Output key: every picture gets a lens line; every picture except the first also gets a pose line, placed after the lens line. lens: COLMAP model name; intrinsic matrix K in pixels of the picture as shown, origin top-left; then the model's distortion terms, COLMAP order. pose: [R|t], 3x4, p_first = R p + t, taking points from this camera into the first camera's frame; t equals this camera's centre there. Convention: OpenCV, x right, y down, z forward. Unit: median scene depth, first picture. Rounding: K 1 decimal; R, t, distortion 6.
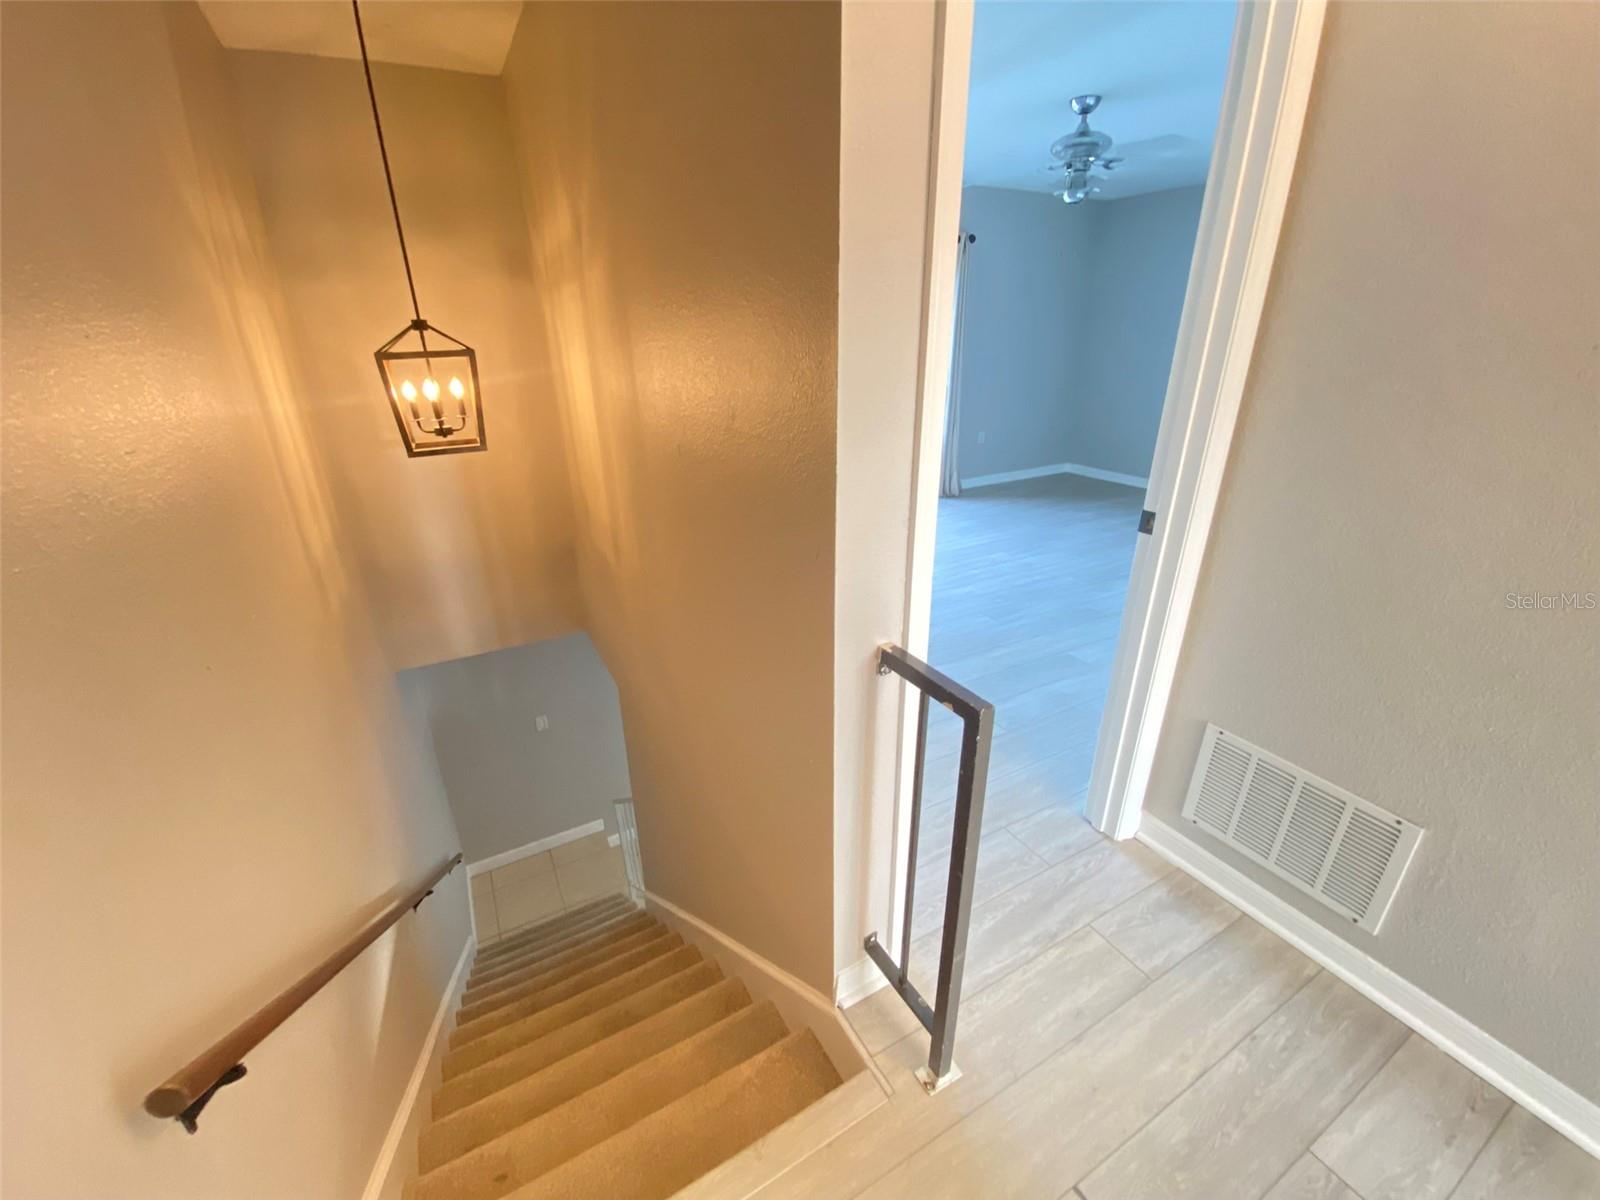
lens RADIAL K [[651.9, 0, 795.7], [0, 651.9, 606.1], [0, 0, 1]] dist [0.018341, -0.017273]
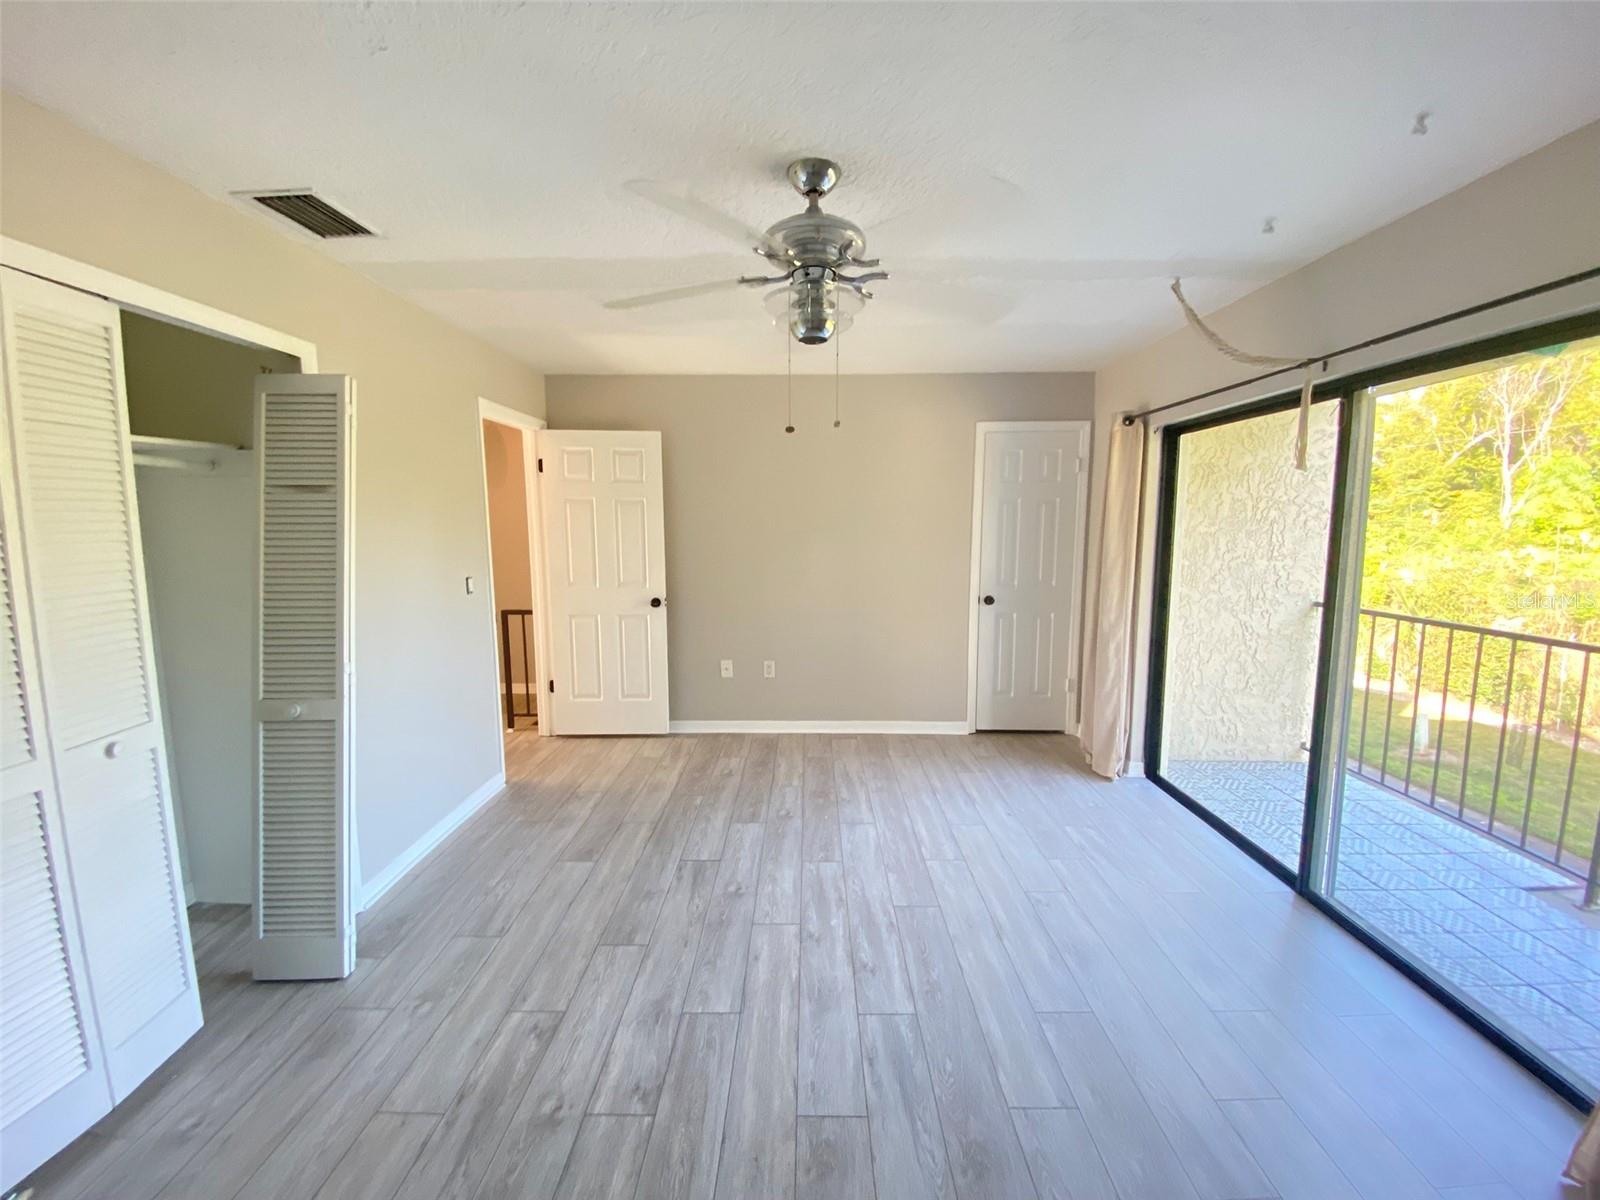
lens RADIAL K [[646.5, 0, 811.0], [0, 646.5, 597.5], [0, 0, 1]] dist [0.000778, -0.015374]
pose [[-0.482303, 0.123095, -0.867313, 0.963985], [-0.328611, 0.892354, 0.309386, -0.620527], [0.812034, 0.434226, -0.389934, 1.375506]]
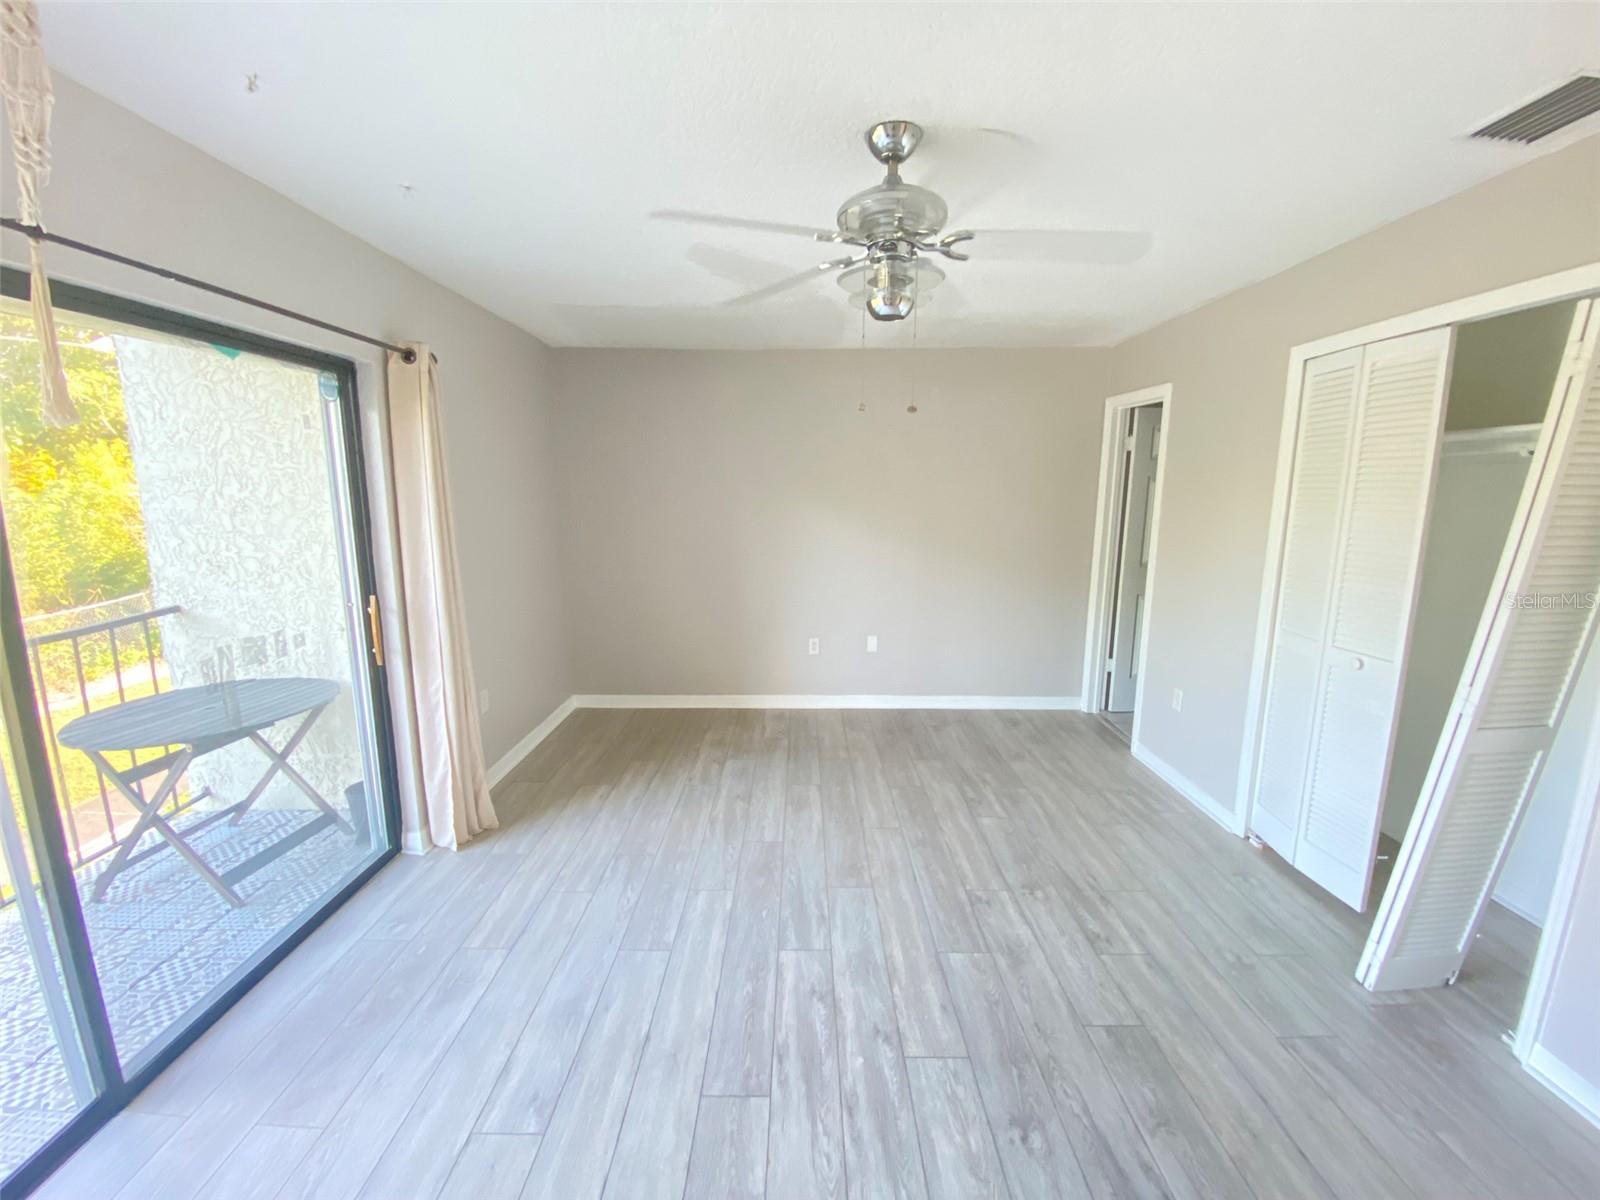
lens RADIAL K [[643.9, 0, 796.4], [0, 643.9, 602.9], [0, 0, 1]] dist [0.000325, -0.011666]
pose [[0.492867, -0.124426, 0.861162, -0.089298], [0.327761, 0.943368, -0.051283, -0.418163], [-0.806012, 0.307531, 0.505737, 0.920822]]
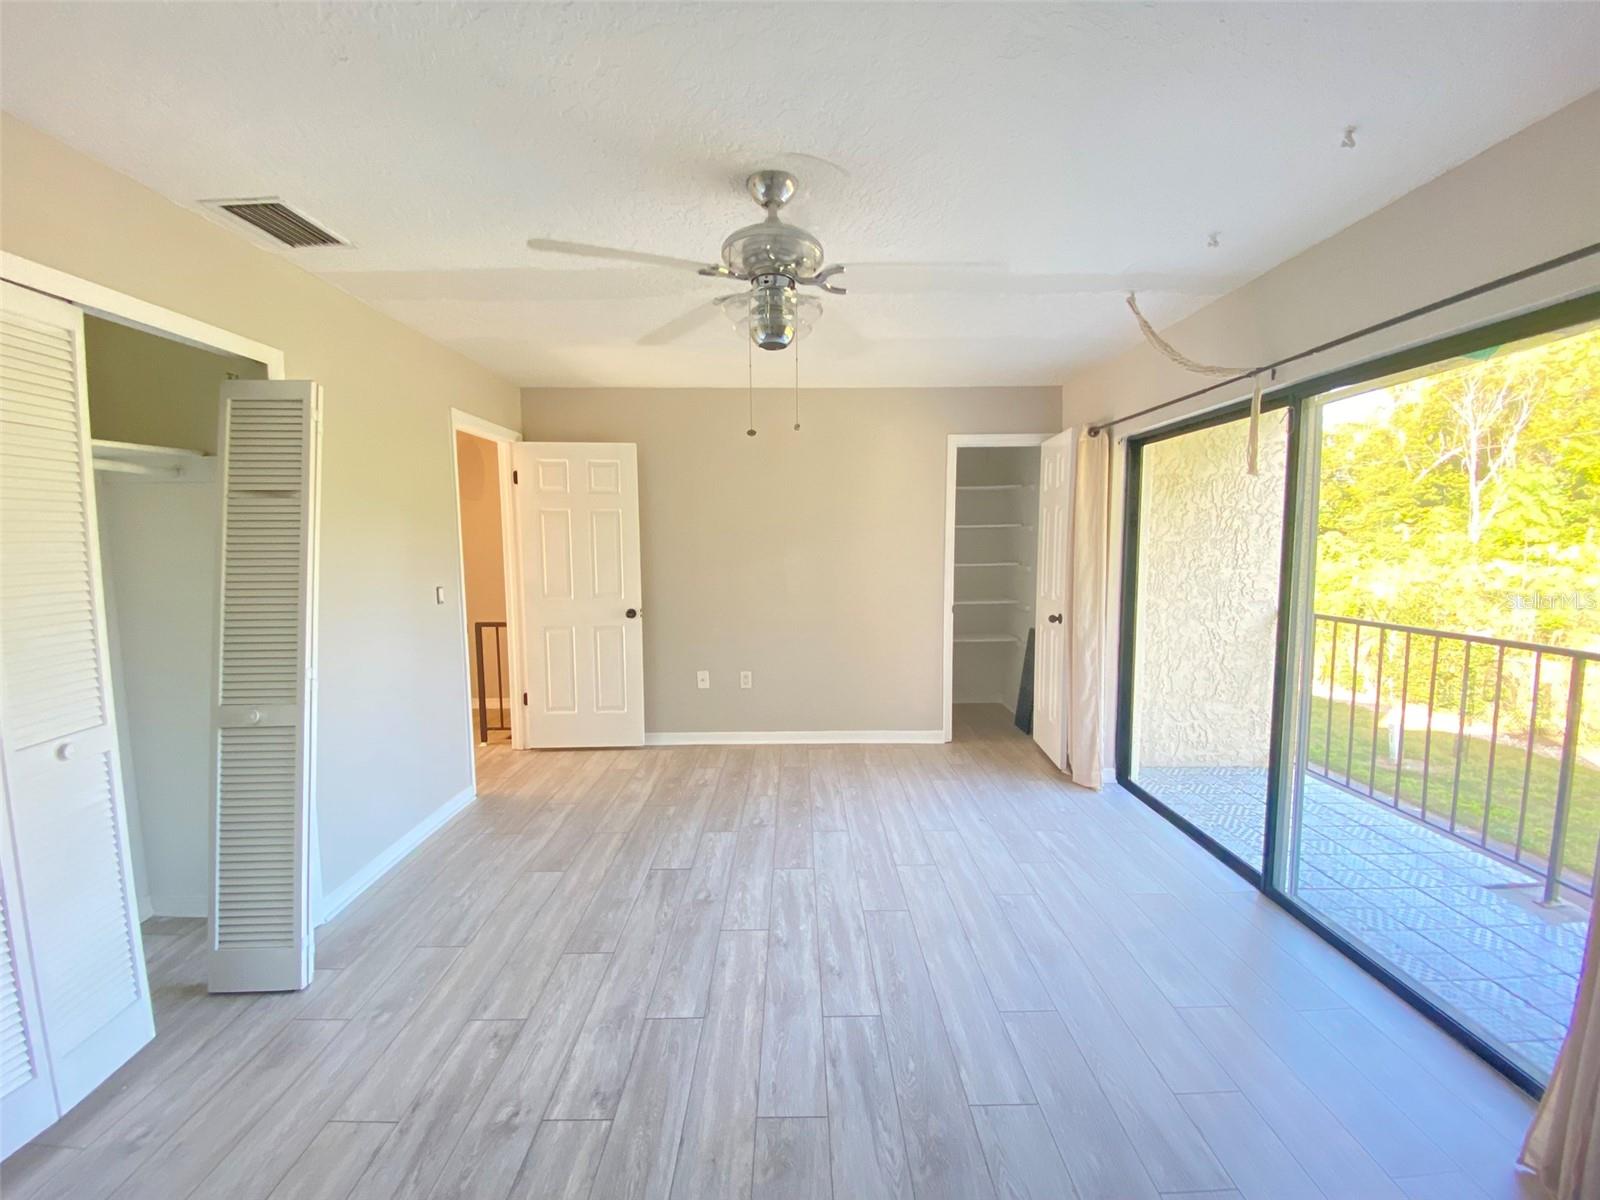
lens RADIAL K [[646.6, 0, 812.8], [0, 646.6, 598.6], [0, 0, 1]] dist [0.000129, -0.014969]
pose [[-0.461520, 0.102231, -0.881220, 0.961732], [-0.330892, 0.901816, 0.277918, -0.615720], [0.823110, 0.419853, -0.382379, 1.404026]]
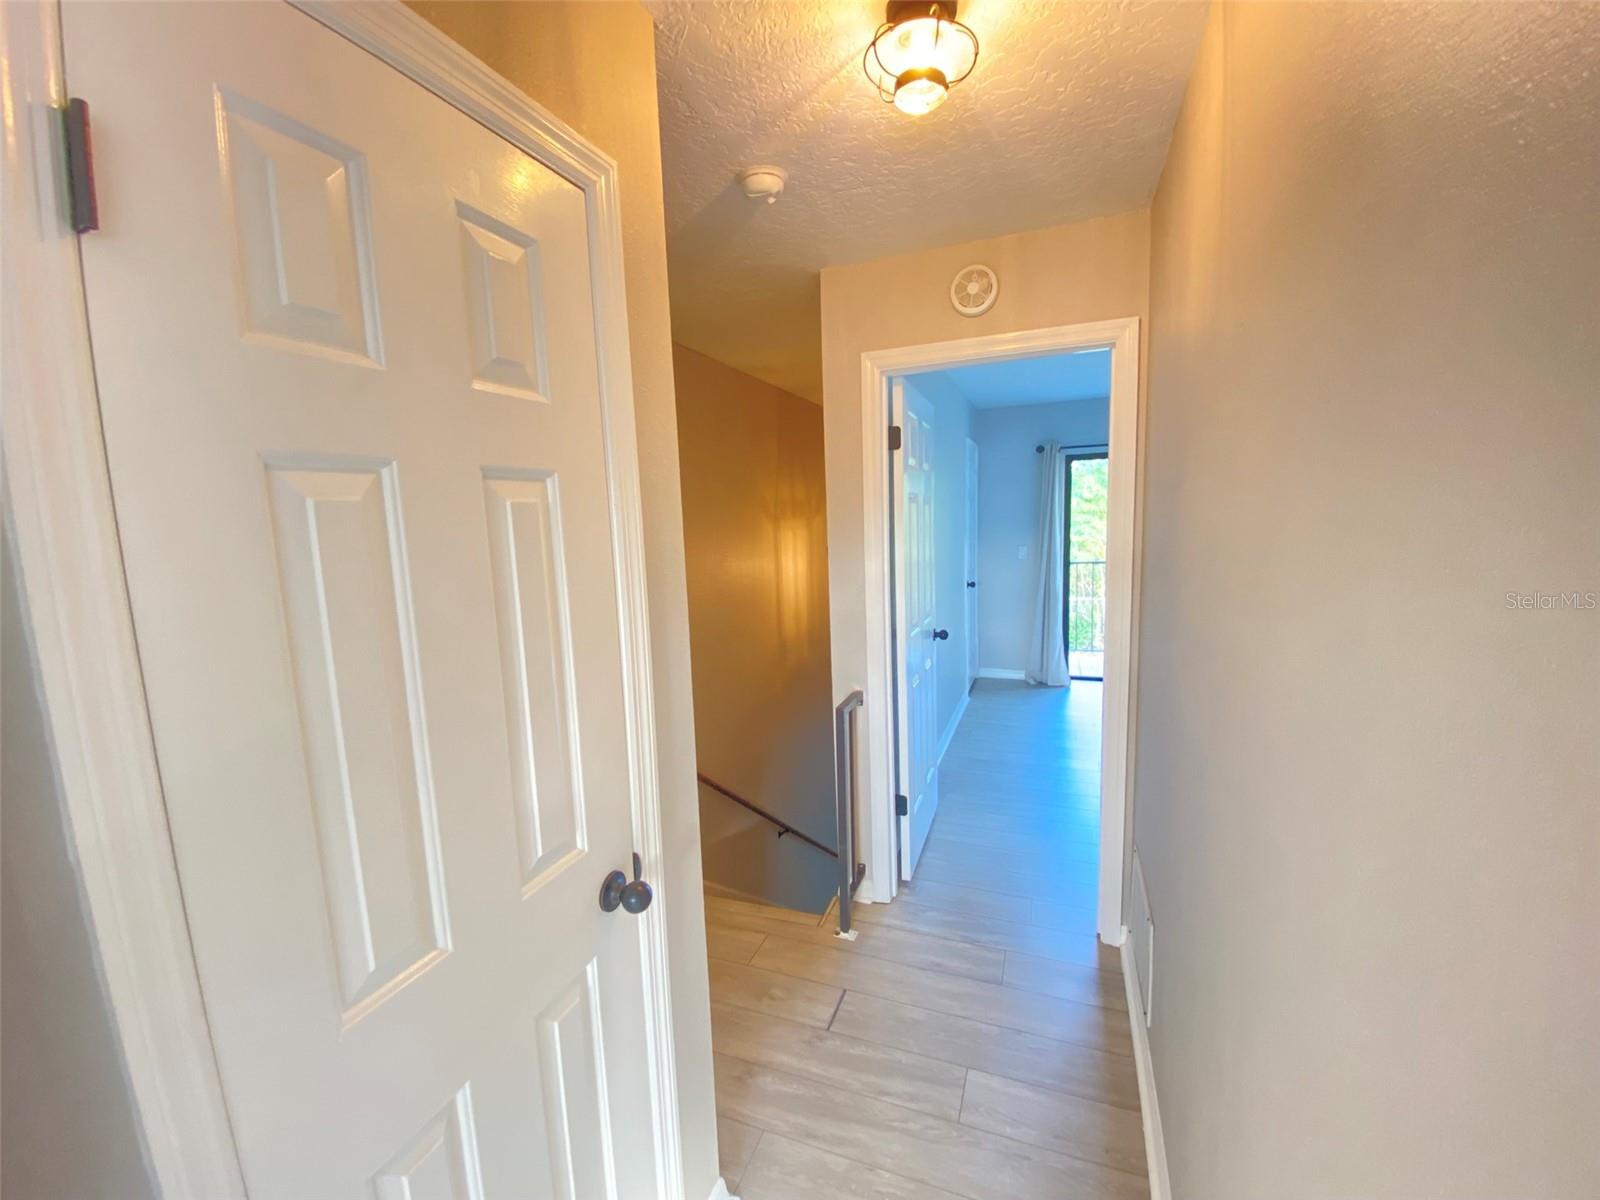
lens RADIAL K [[650.6, 0, 794.2], [0, 650.6, 598.9], [0, 0, 1]] dist [-0.001868, -0.013676]
pose [[0.631971, 0.098230, -0.768742, 0.593415], [-0.281555, 0.953259, -0.109654, 0.026607], [0.722038, 0.285742, 0.630089, -0.210820]]
